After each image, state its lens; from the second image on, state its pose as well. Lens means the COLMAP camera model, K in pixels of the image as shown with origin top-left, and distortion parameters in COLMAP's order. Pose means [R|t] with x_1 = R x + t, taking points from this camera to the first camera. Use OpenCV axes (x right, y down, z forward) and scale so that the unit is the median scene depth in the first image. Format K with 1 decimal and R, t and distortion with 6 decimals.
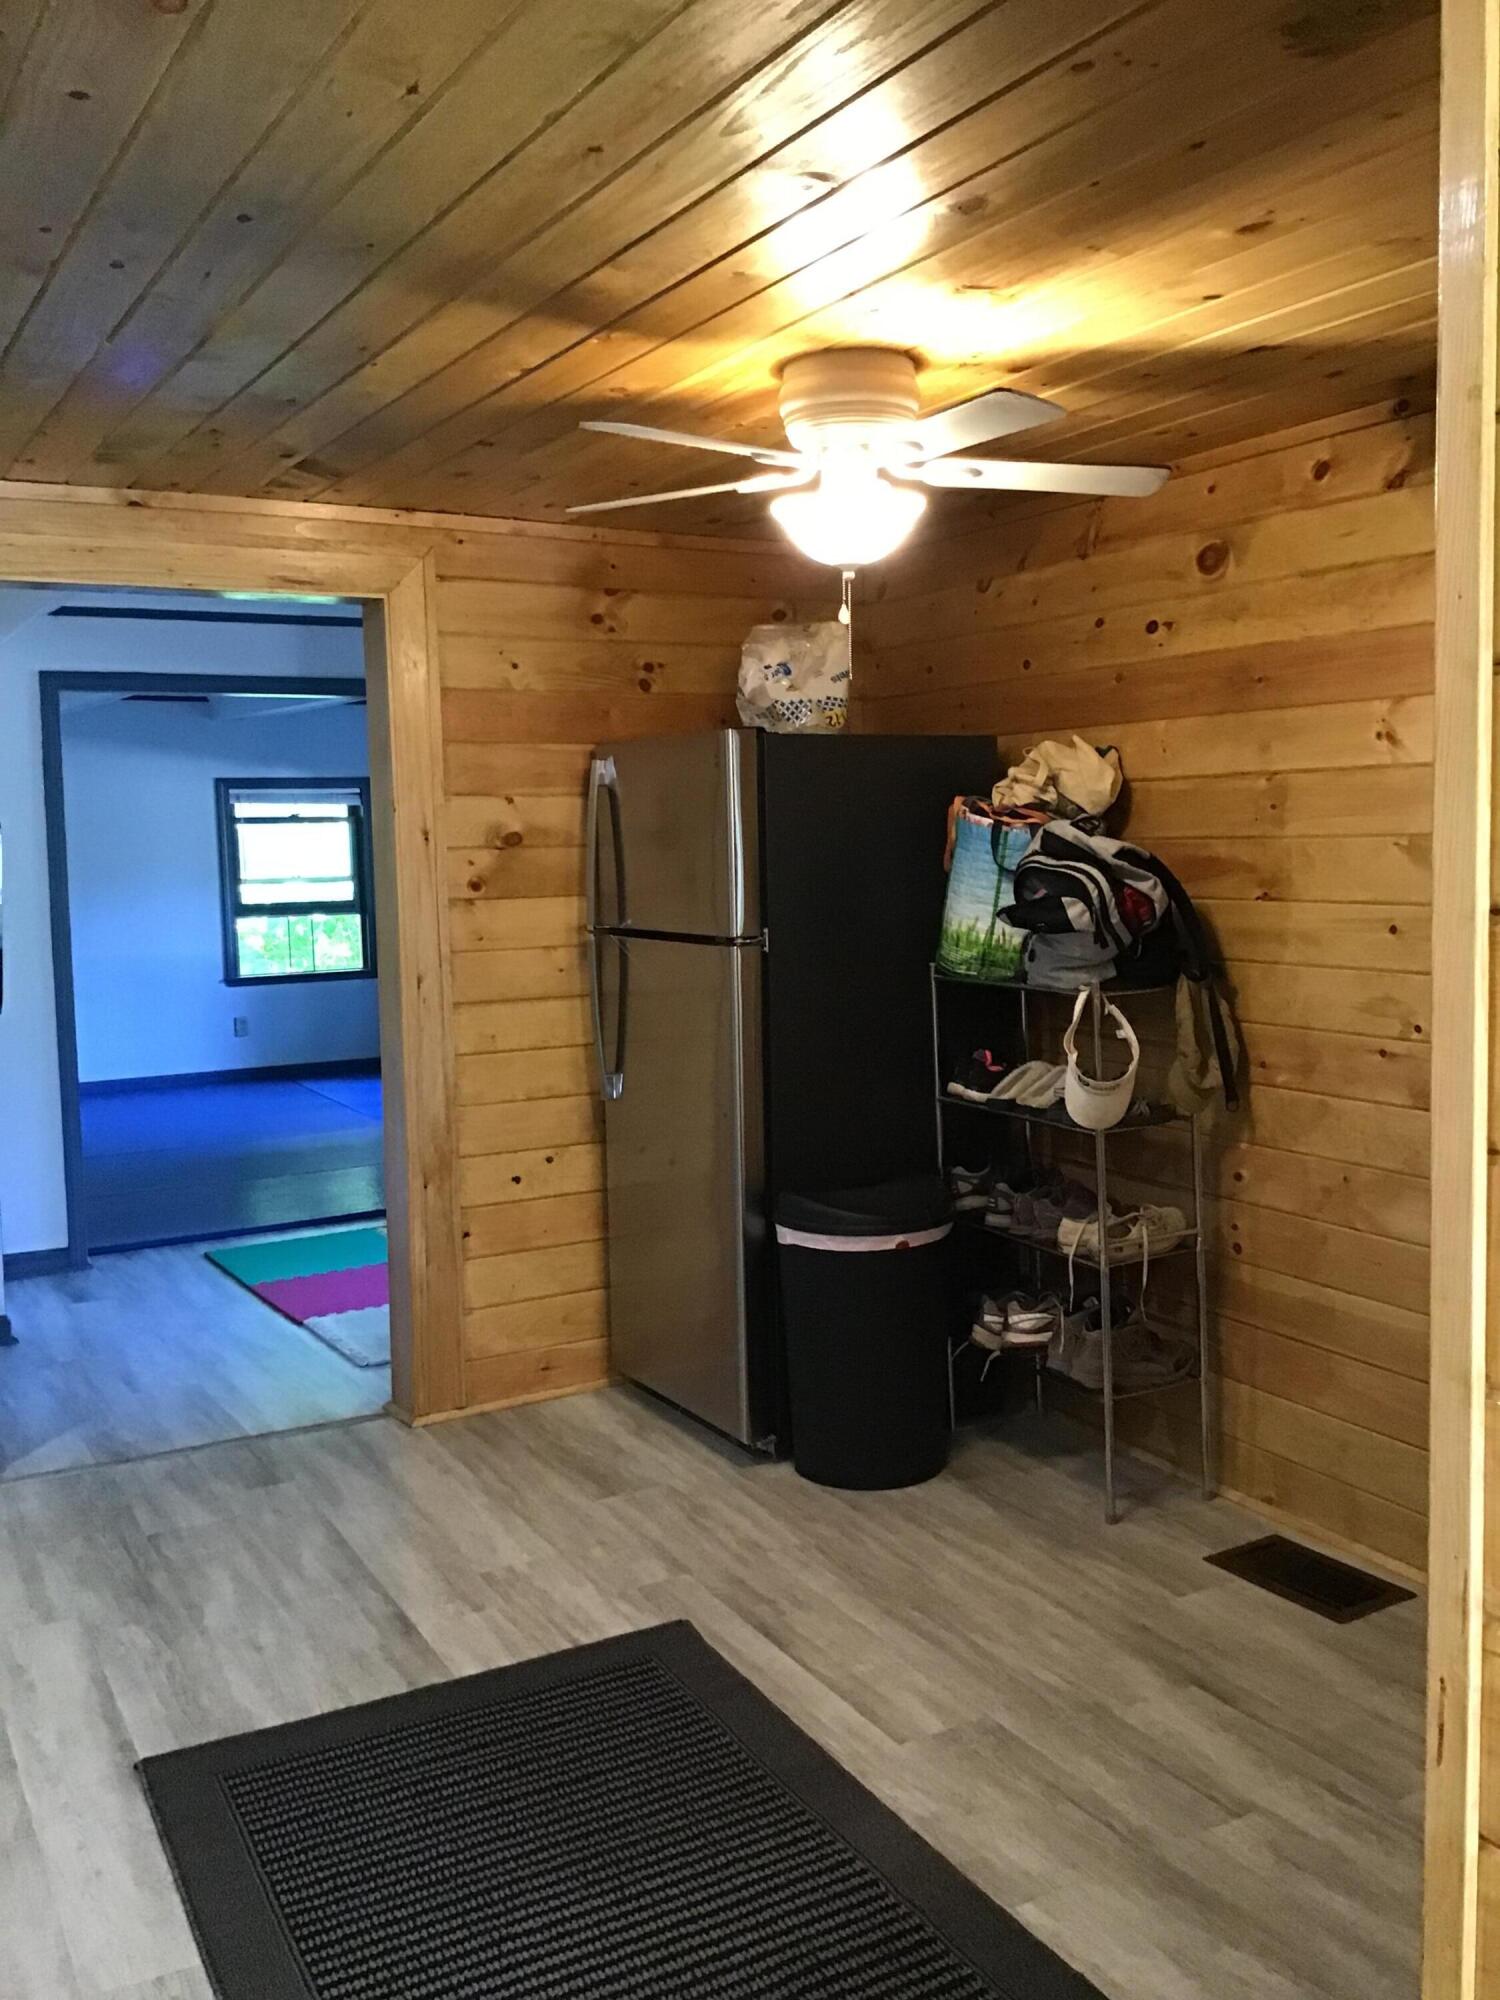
lens RADIAL K [[1785.0, 0, 739.6], [0, 1785.0, 1000.4], [0, 0, 1]] dist [0.134608, -0.232814]
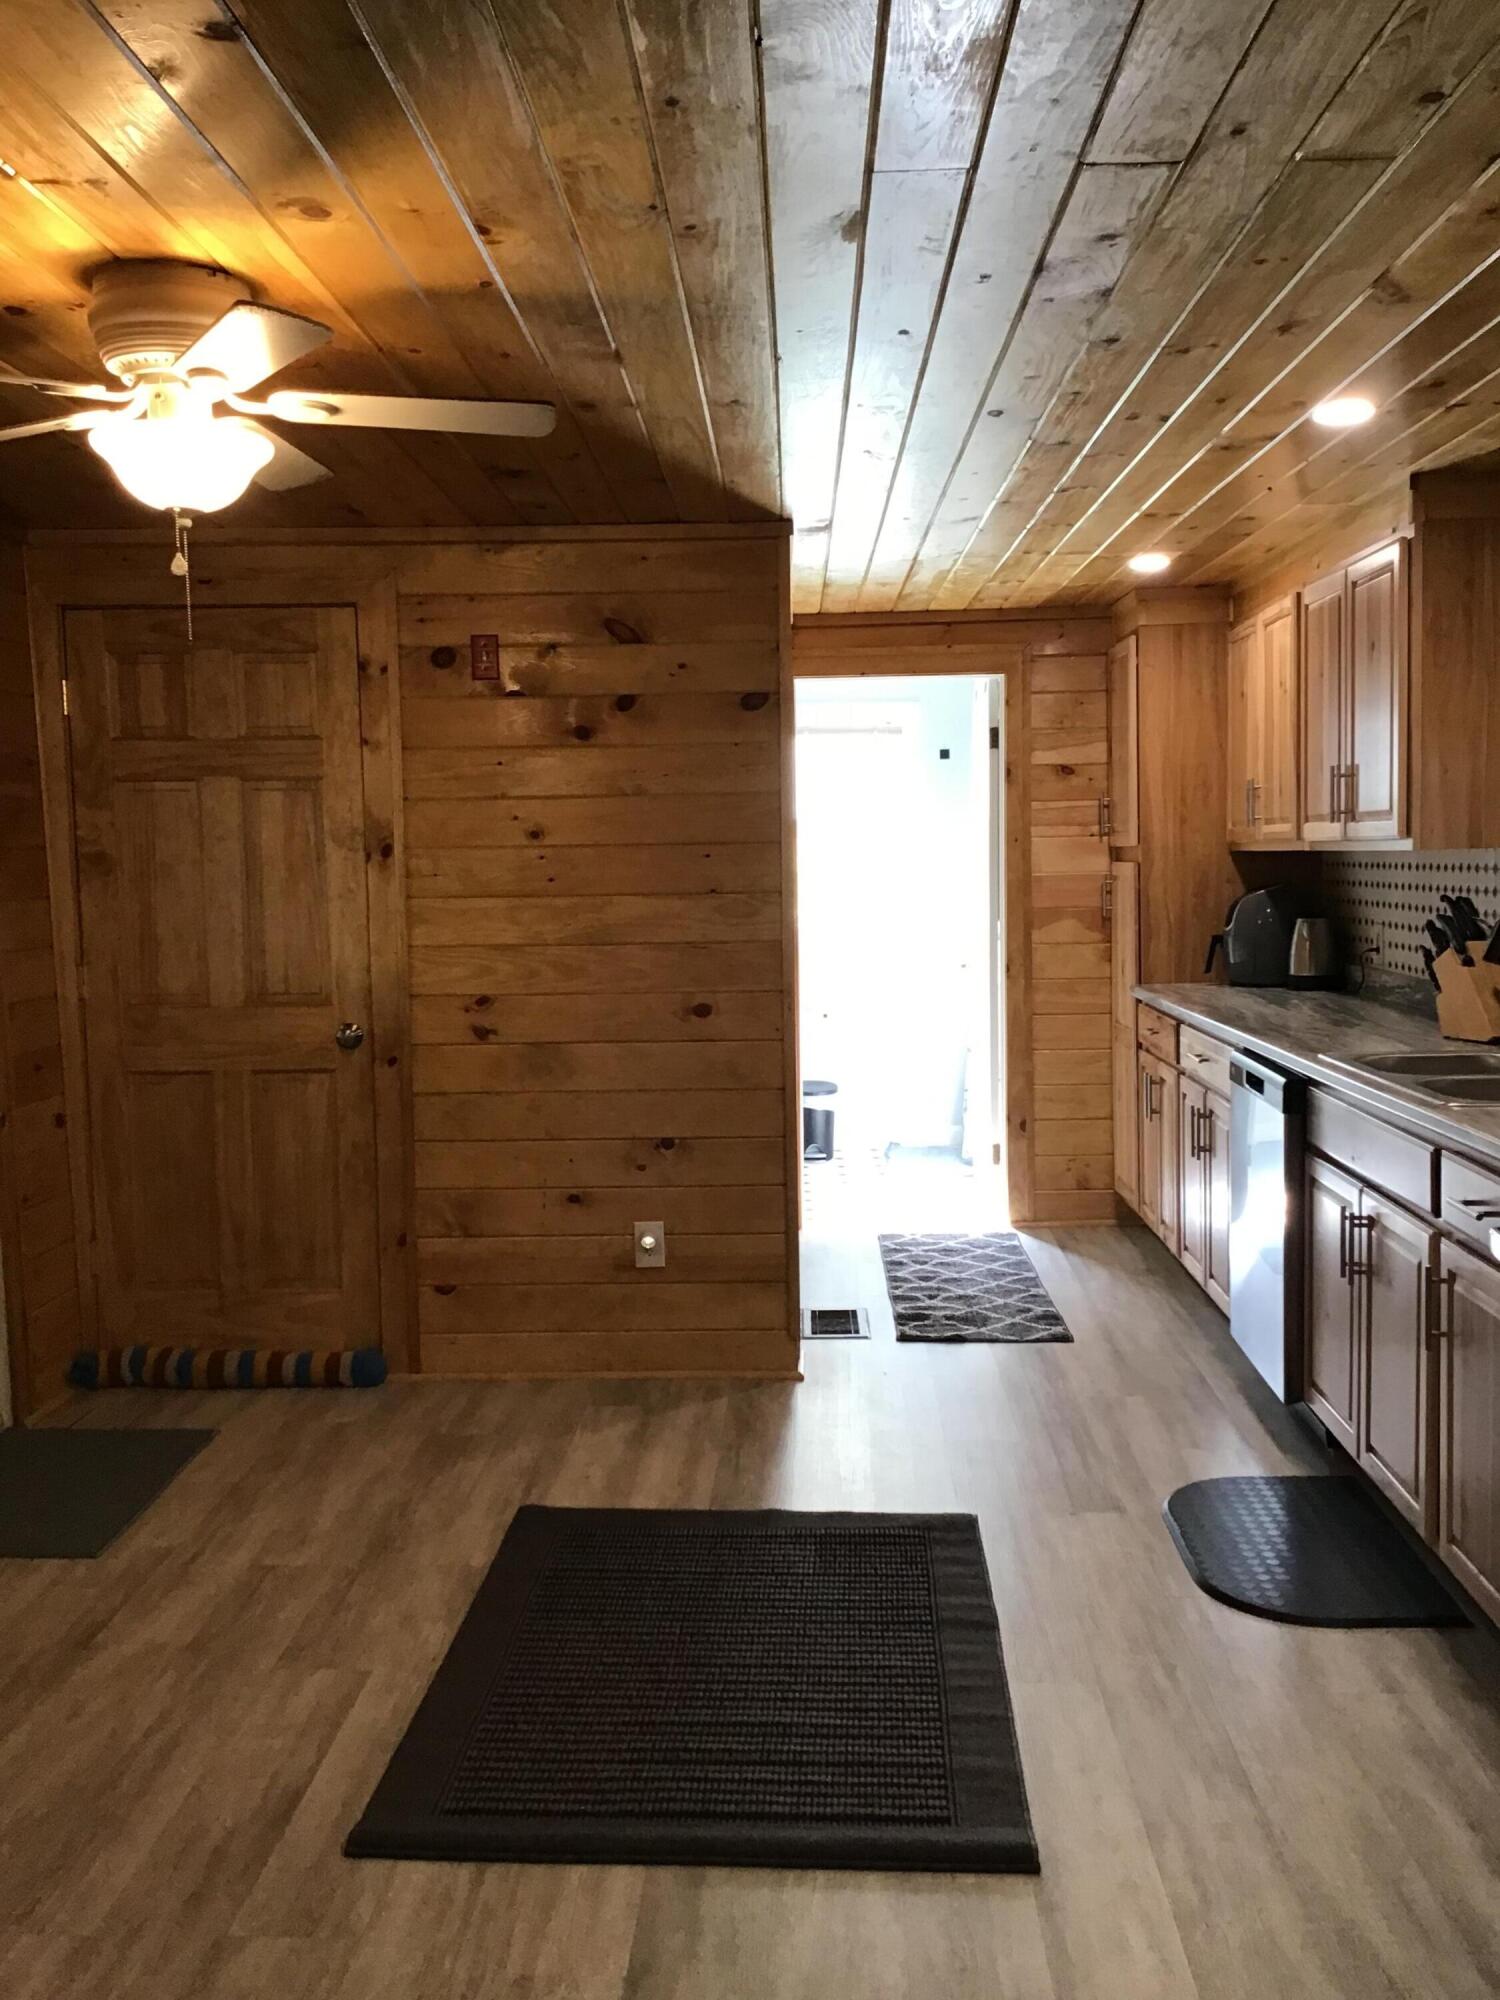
lens RADIAL K [[1785.0, 0, 739.6], [0, 1785.0, 1000.4], [0, 0, 1]] dist [0.134608, -0.232814]
pose [[-0.853947, -0.008907, 0.520284, -0.589471], [0.085433, 0.983886, 0.157065, -0.118615], [-0.513299, 0.178574, -0.839426, 1.548843]]
